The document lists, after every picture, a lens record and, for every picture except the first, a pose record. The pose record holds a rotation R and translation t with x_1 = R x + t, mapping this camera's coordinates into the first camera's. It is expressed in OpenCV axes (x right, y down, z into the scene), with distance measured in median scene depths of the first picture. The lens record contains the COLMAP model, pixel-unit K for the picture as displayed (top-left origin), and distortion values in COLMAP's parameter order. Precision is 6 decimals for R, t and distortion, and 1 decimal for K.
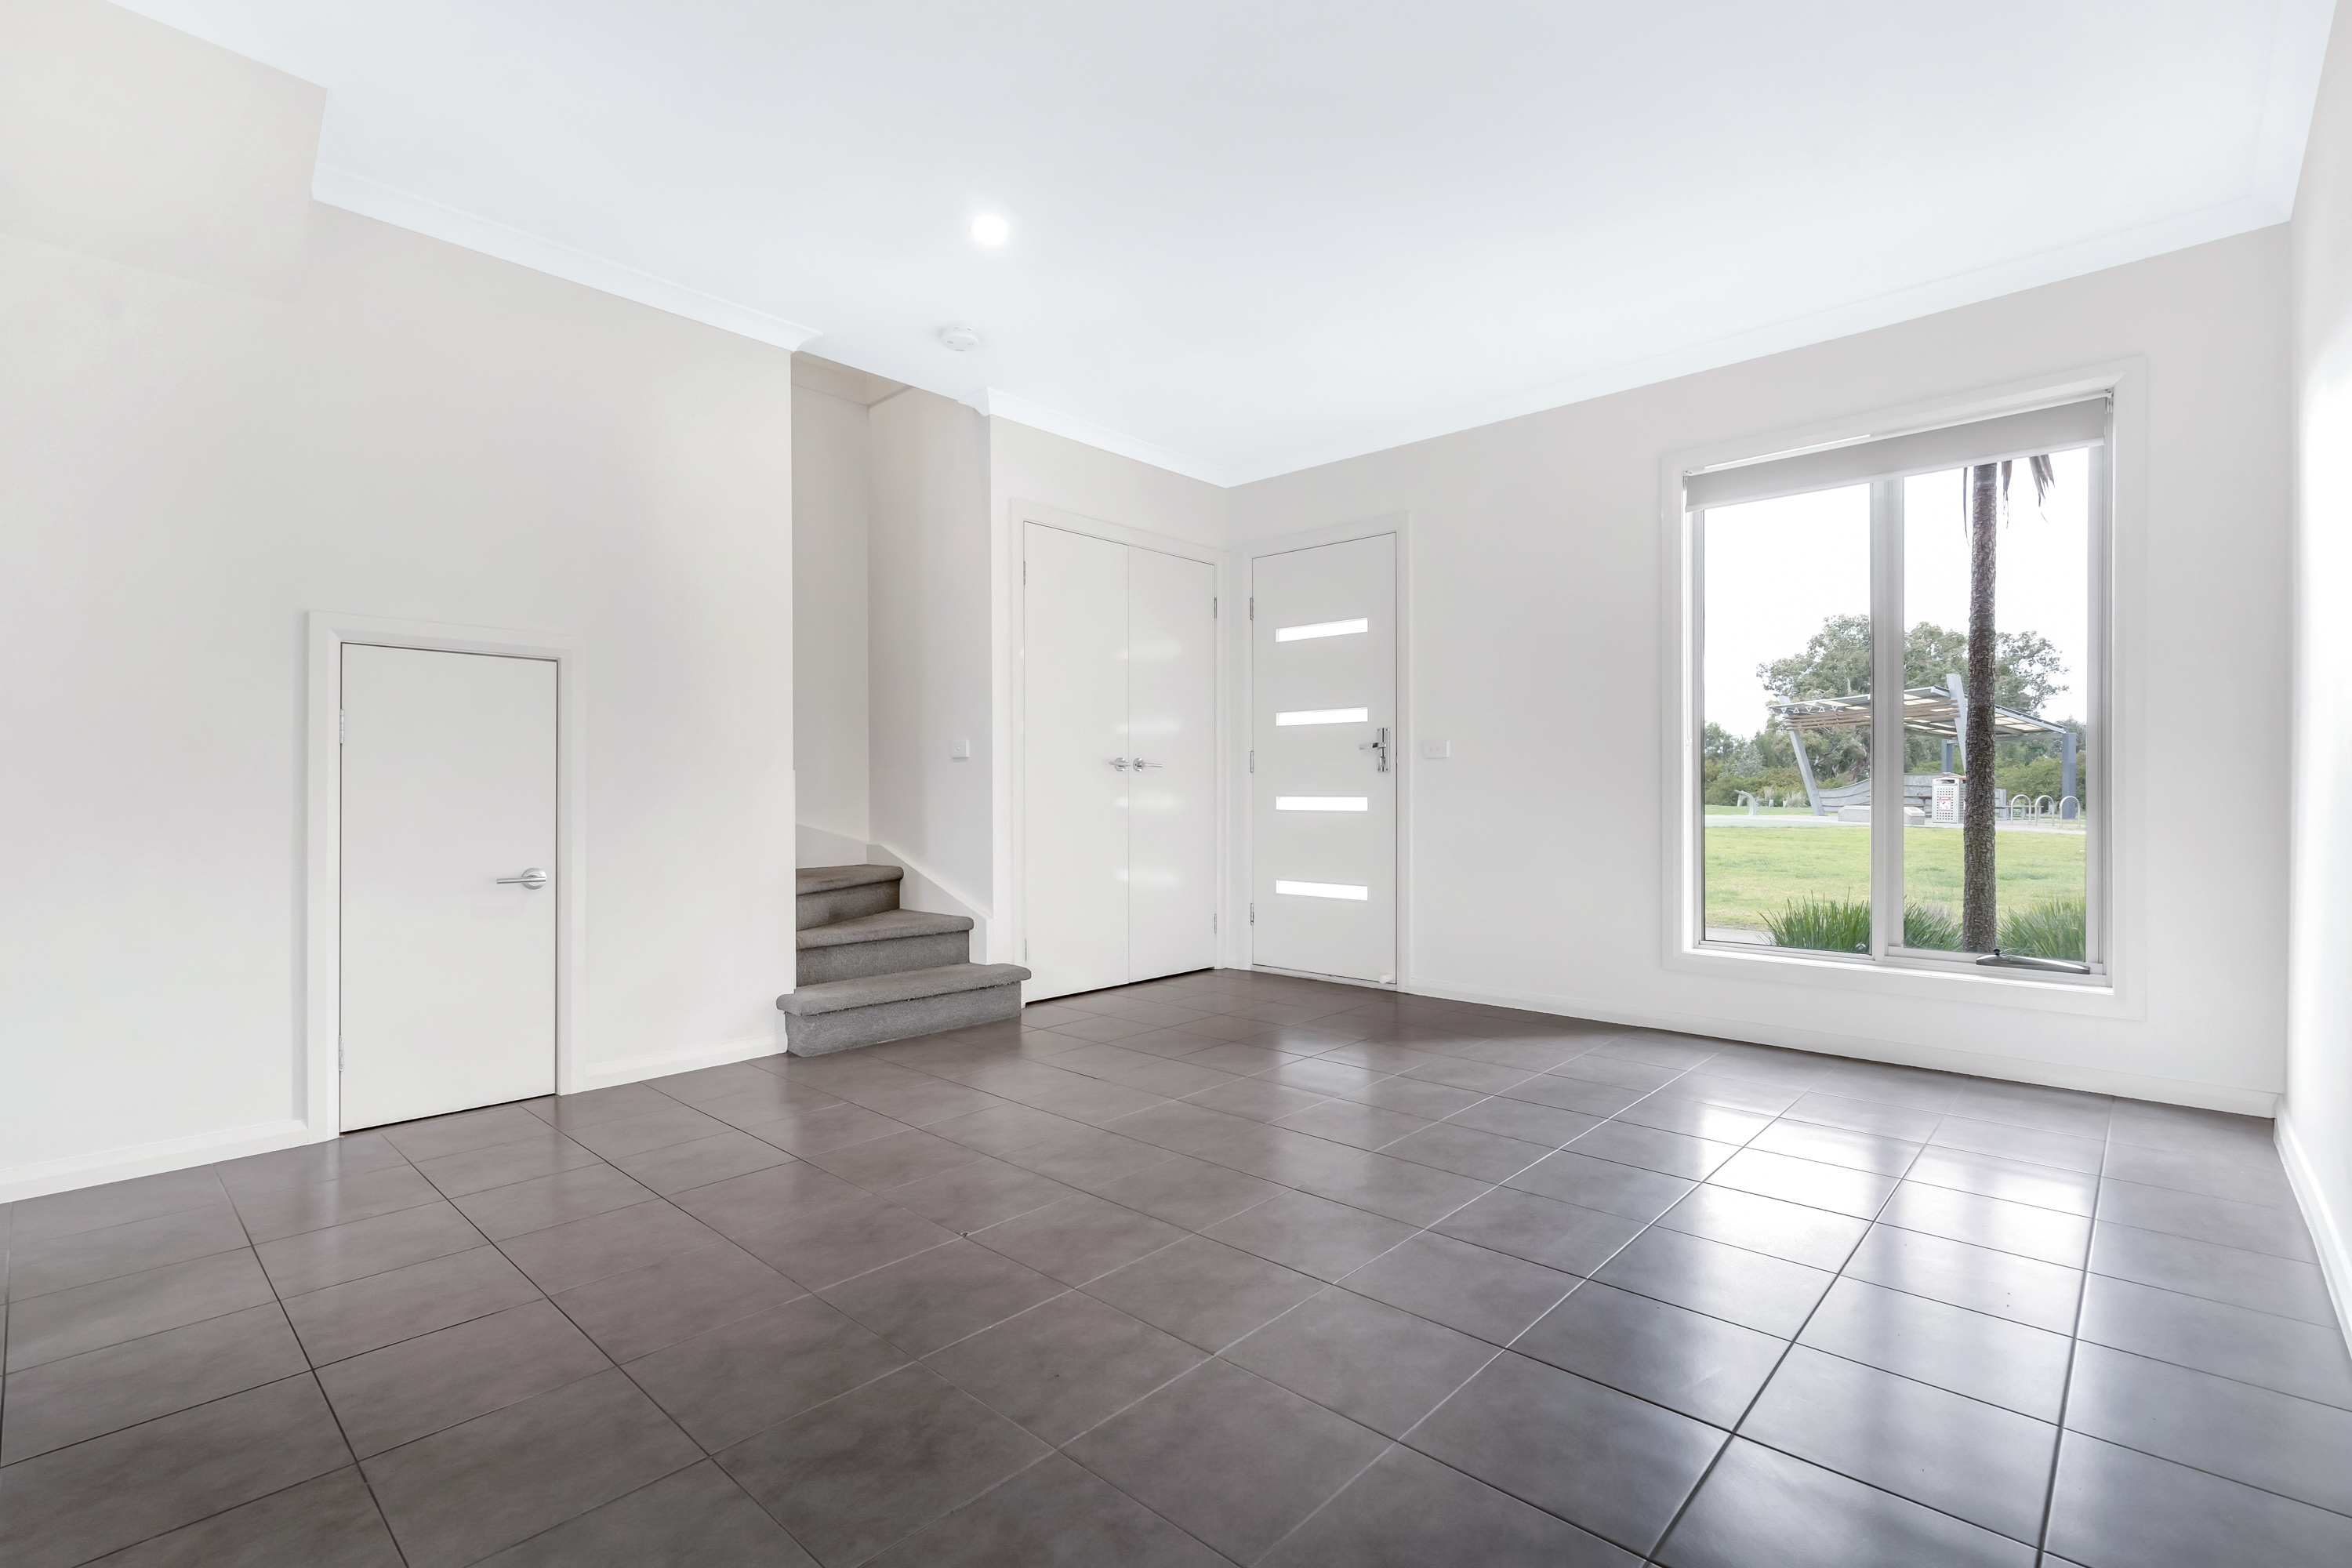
lens RADIAL K [[1064.1, 0, 1156.9], [0, 1064.1, 801.6], [0, 0, 1]] dist [-0.001363, 0.000594]
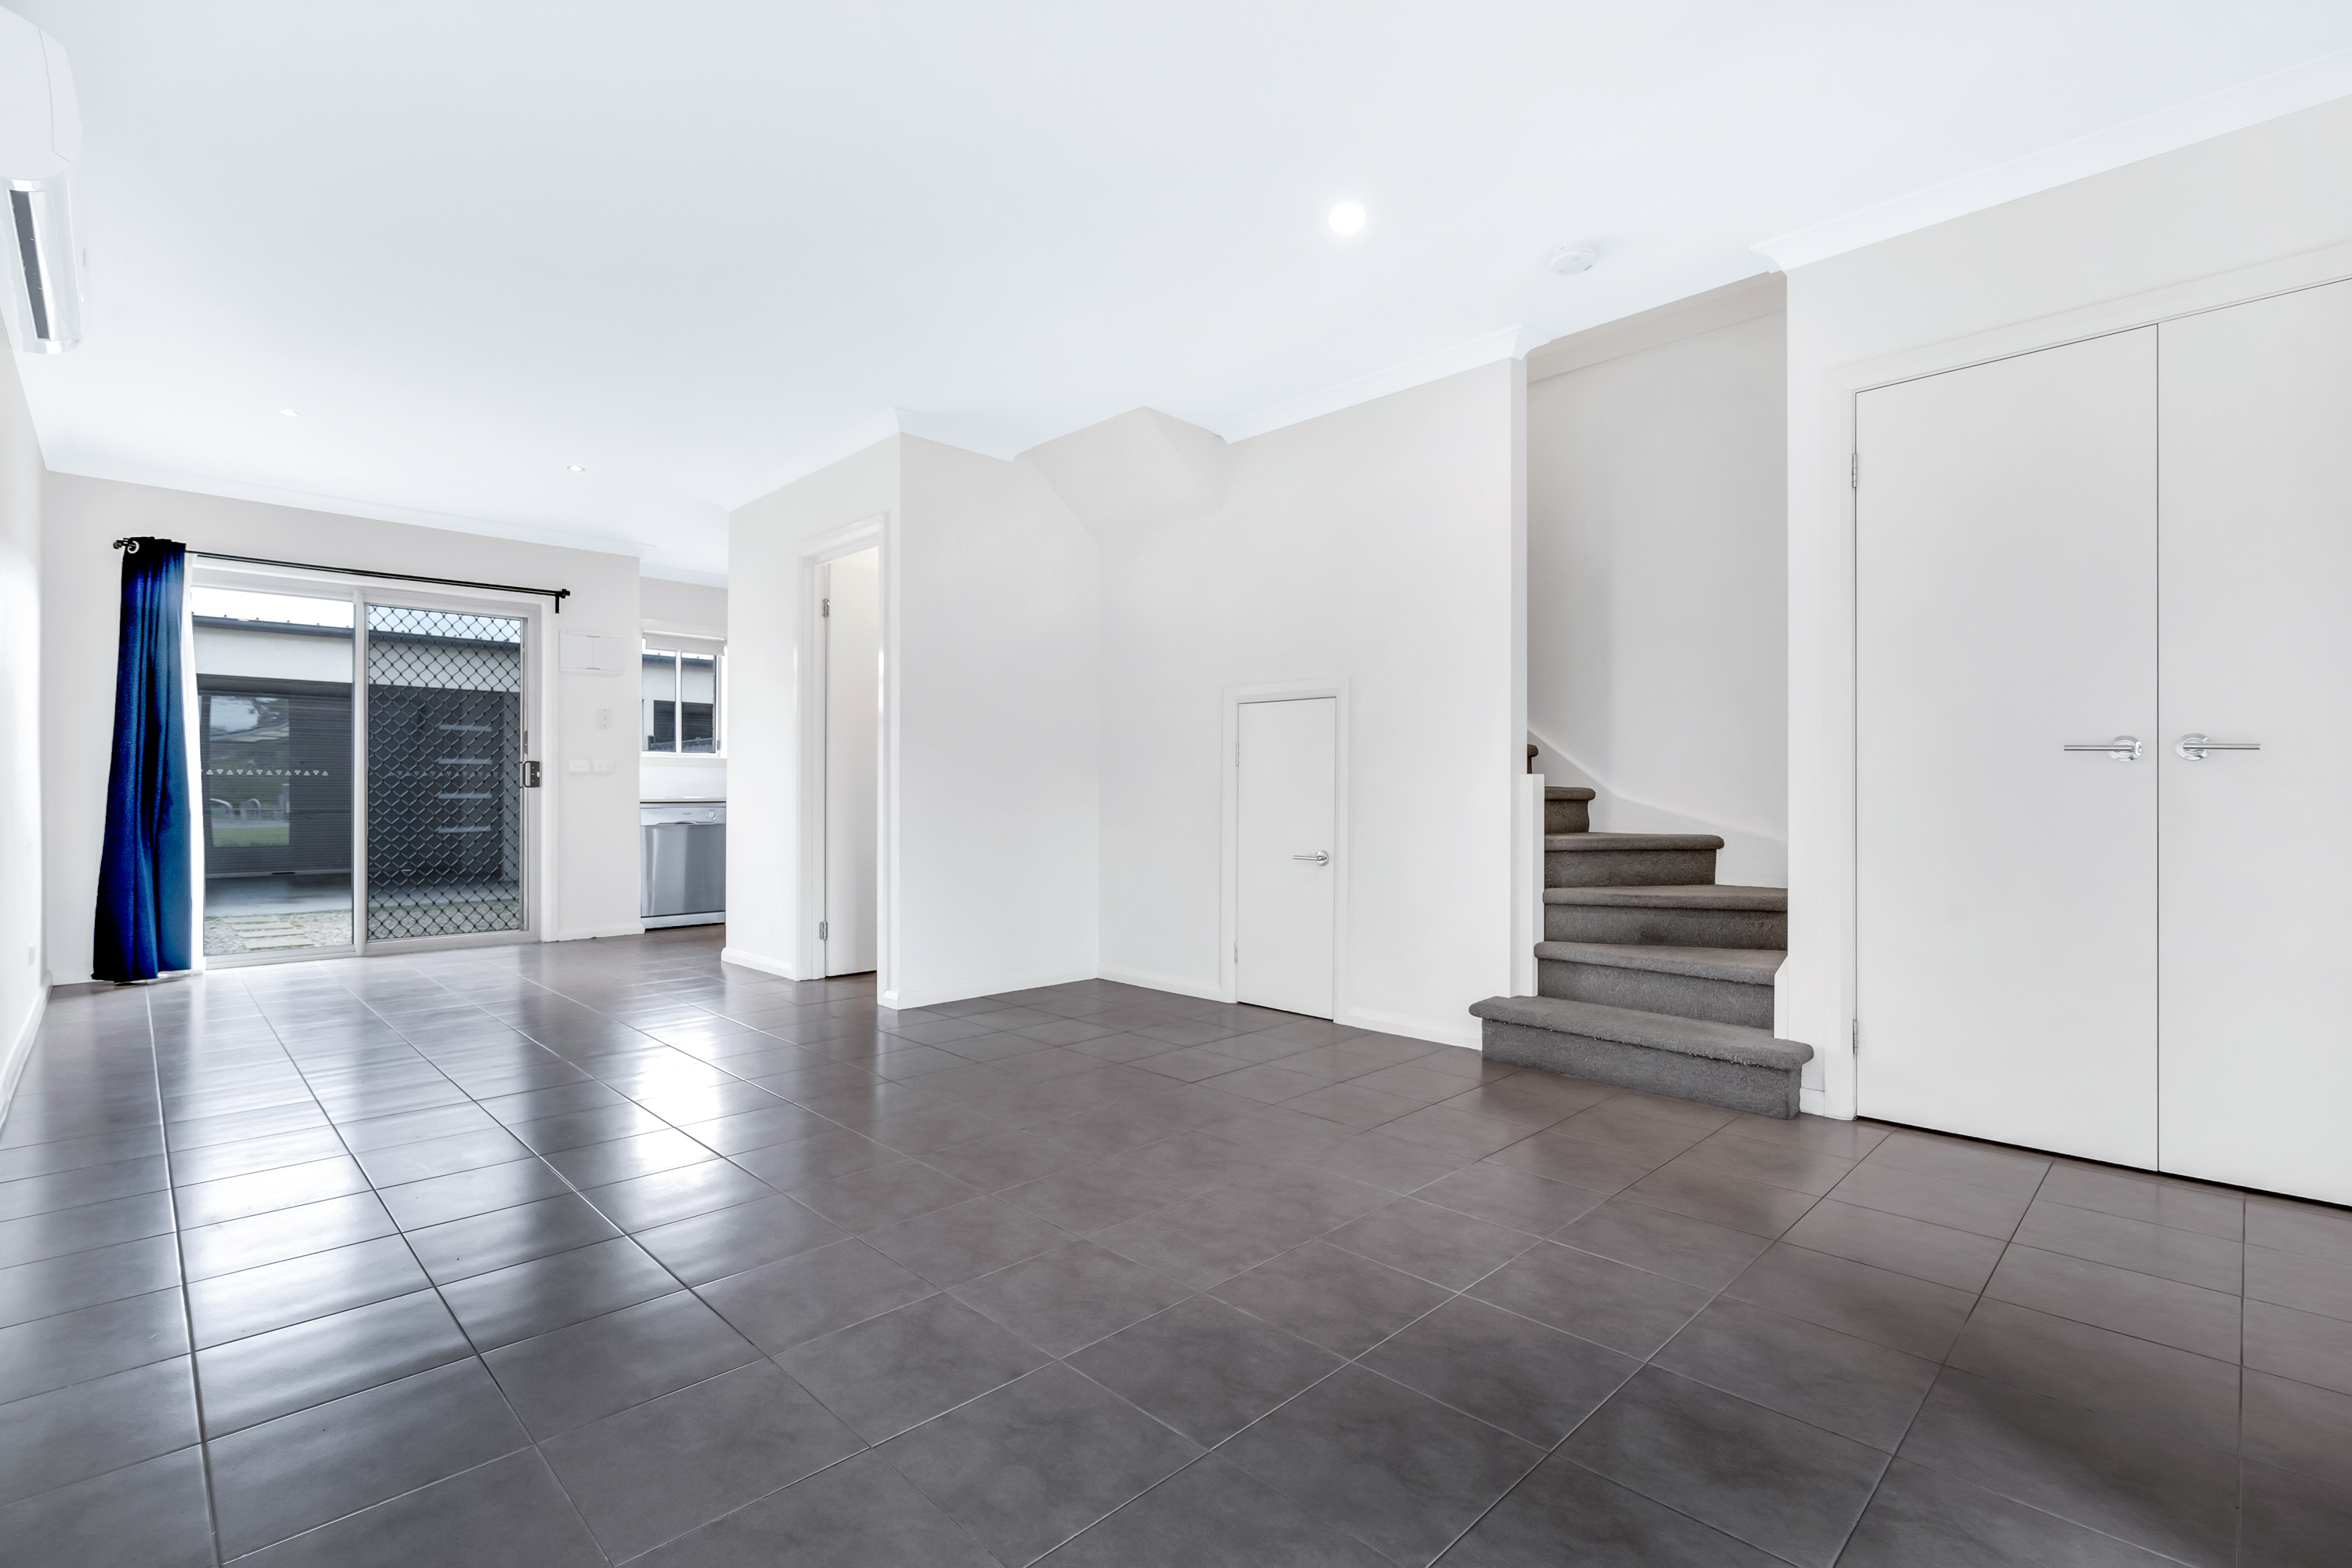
lens RADIAL K [[1073.9, 0, 1176.0], [0, 1073.9, 784.0], [0, 0, 1]] dist [-0.001605, 0.000130]
pose [[-0.035715, -0.008072, -0.999329, 0.785781], [-0.012273, 0.999896, -0.007638, -0.009697], [0.999287, 0.011992, -0.035810, 0.841527]]
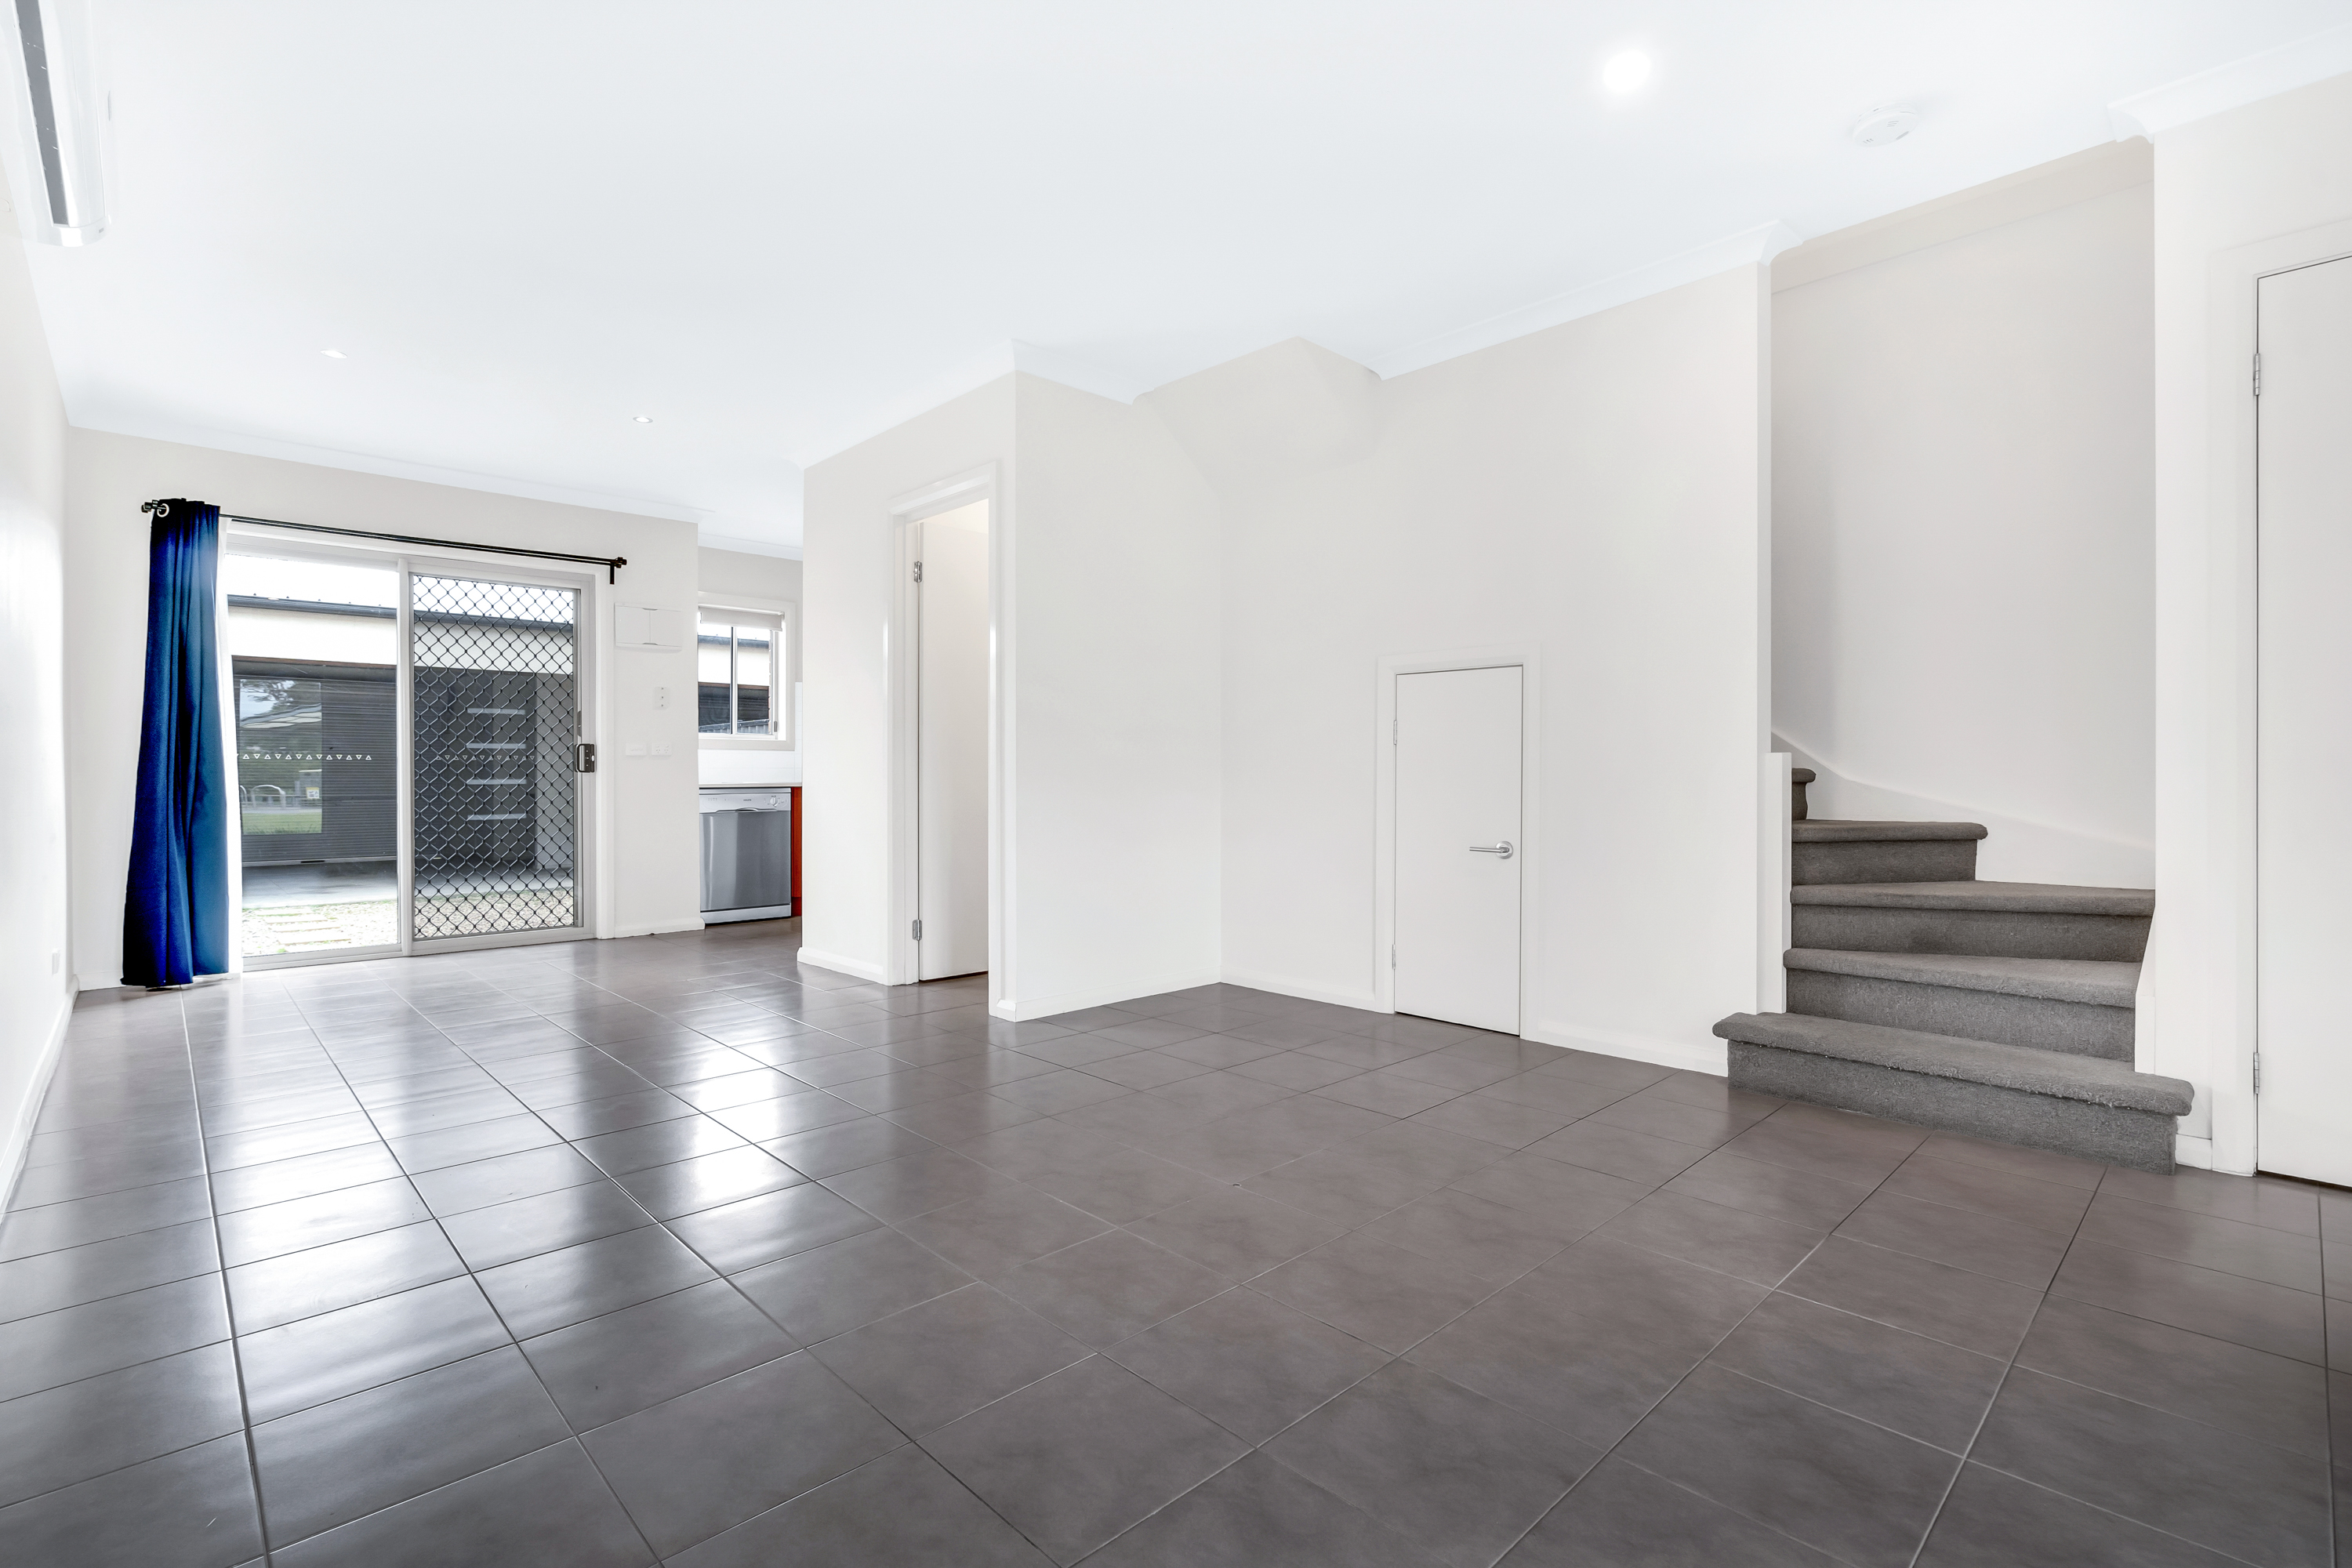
lens RADIAL K [[1080.0, 0, 1168.0], [0, 1080.0, 769.7], [0, 0, 1]] dist [-0.002457, 0.000292]
pose [[-0.054464, -0.005468, -0.998501, 0.632792], [-0.008950, 0.999948, -0.004987, -0.007995], [0.998476, 0.008665, -0.054510, 0.672877]]
